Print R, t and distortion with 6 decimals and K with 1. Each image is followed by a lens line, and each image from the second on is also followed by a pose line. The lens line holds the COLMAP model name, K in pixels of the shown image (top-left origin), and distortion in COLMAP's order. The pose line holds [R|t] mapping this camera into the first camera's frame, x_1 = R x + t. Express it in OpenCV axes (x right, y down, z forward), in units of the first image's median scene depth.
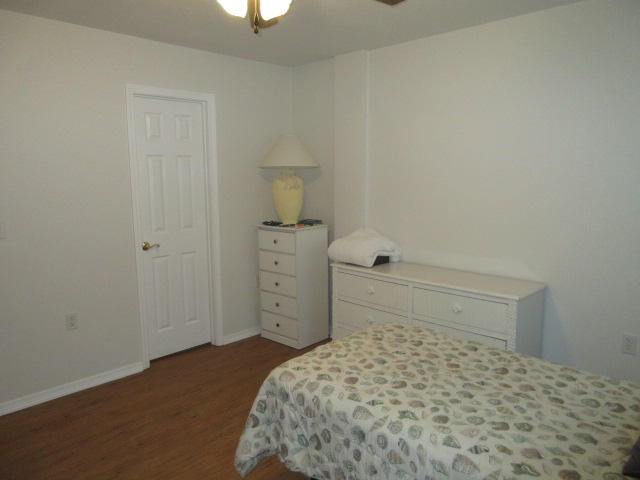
lens RADIAL K [[484.2, 0, 319.5], [0, 484.2, 240.6], [0, 0, 1]] dist [-0.005574, -0.000345]
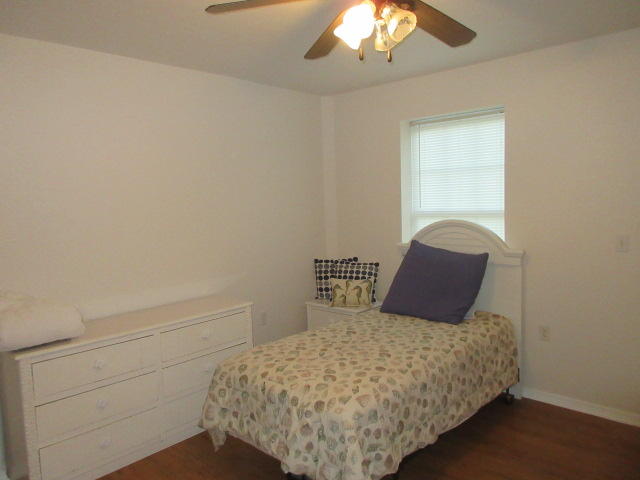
lens RADIAL K [[446.9, 0, 319.4], [0, 446.9, 239.1], [0, 0, 1]] dist [0.054569, 0.001951]
pose [[-0.032048, -0.075845, 0.996604, -1.068993], [0.162909, 0.983386, 0.080078, -0.160657], [-0.986120, 0.164922, -0.019160, 1.132886]]
